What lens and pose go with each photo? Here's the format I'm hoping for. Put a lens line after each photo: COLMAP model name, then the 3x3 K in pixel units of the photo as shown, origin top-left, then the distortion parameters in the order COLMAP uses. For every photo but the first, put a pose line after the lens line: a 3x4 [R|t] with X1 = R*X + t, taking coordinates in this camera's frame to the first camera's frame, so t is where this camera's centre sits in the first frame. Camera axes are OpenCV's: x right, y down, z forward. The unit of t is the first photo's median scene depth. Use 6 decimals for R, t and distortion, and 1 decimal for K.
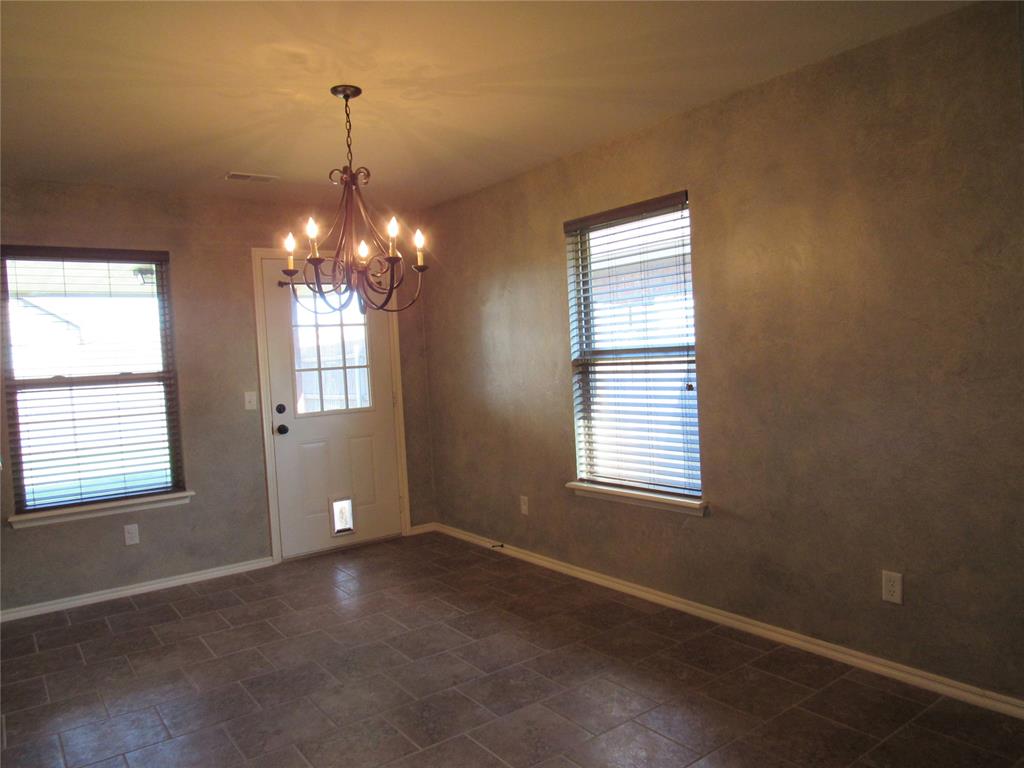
lens RADIAL K [[736.1, 0, 512.0], [0, 736.1, 384.0], [0, 0, 1]] dist [-0.012555, -0.002382]
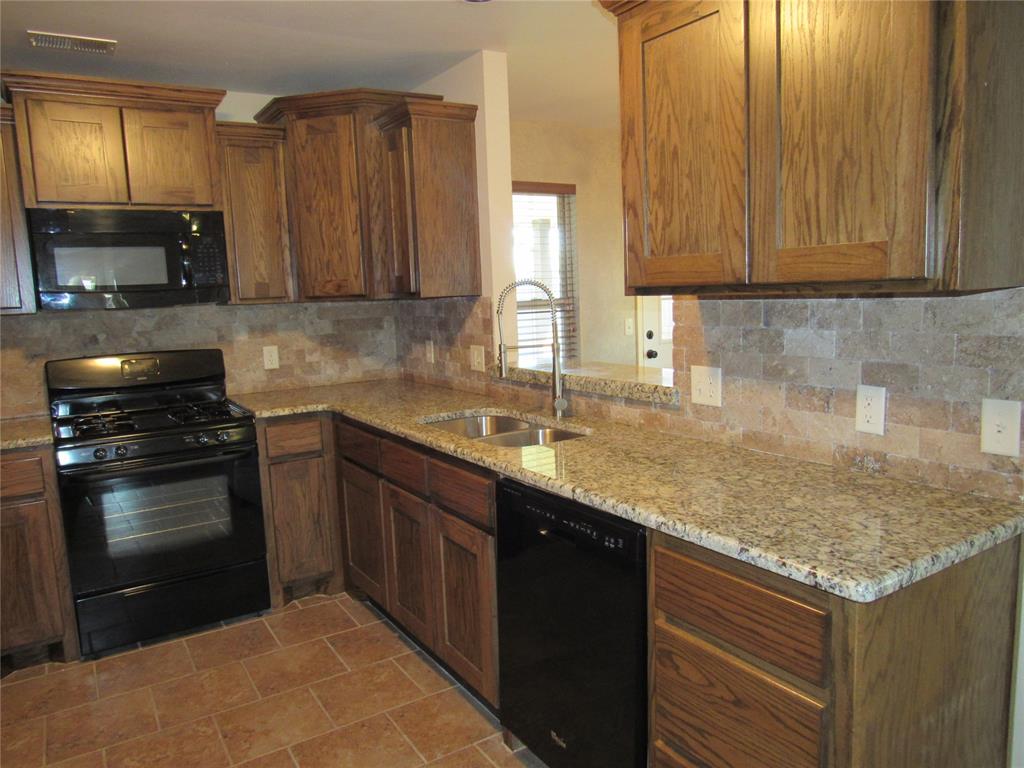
lens RADIAL K [[736.1, 0, 512.0], [0, 736.1, 384.0], [0, 0, 1]] dist [-0.012555, -0.002382]
pose [[0.997592, 0.021801, -0.065848, -0.462644], [-0.015613, 0.995538, 0.093062, 0.008772], [0.067583, -0.091810, 0.993481, -0.087606]]
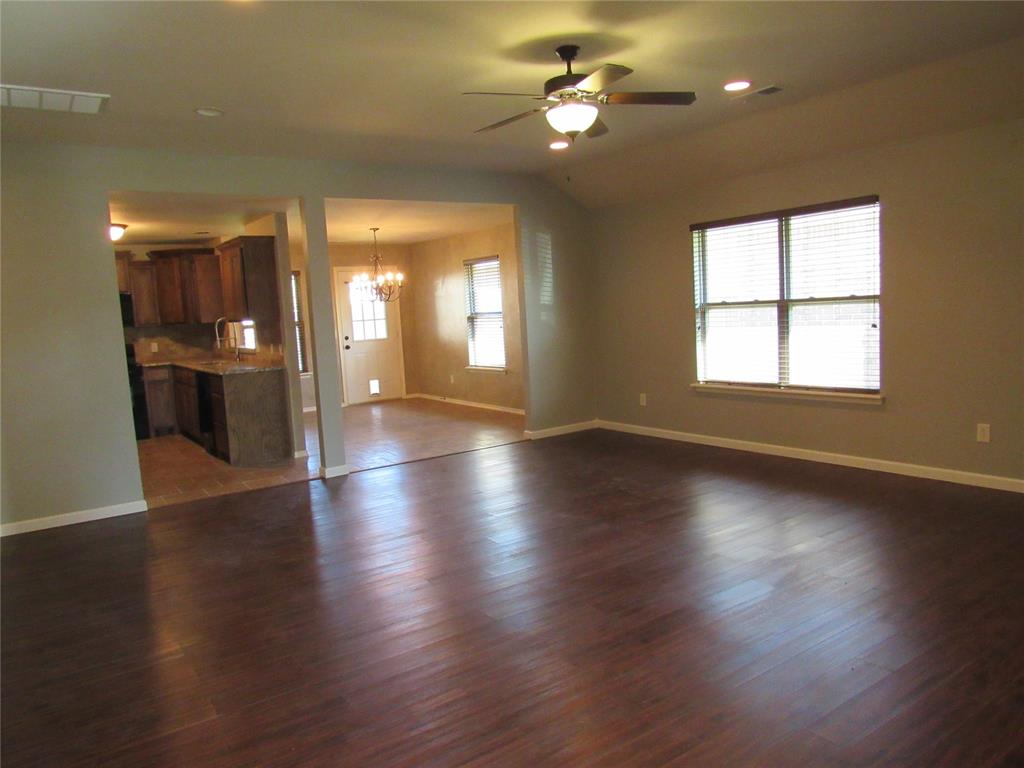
lens RADIAL K [[736.1, 0, 512.0], [0, 736.1, 384.0], [0, 0, 1]] dist [-0.012555, -0.002382]
pose [[0.999345, 0.002593, -0.036101, 0.288415], [-0.000168, 0.997752, 0.067016, 0.024289], [0.036193, -0.066966, 0.997099, -1.306834]]
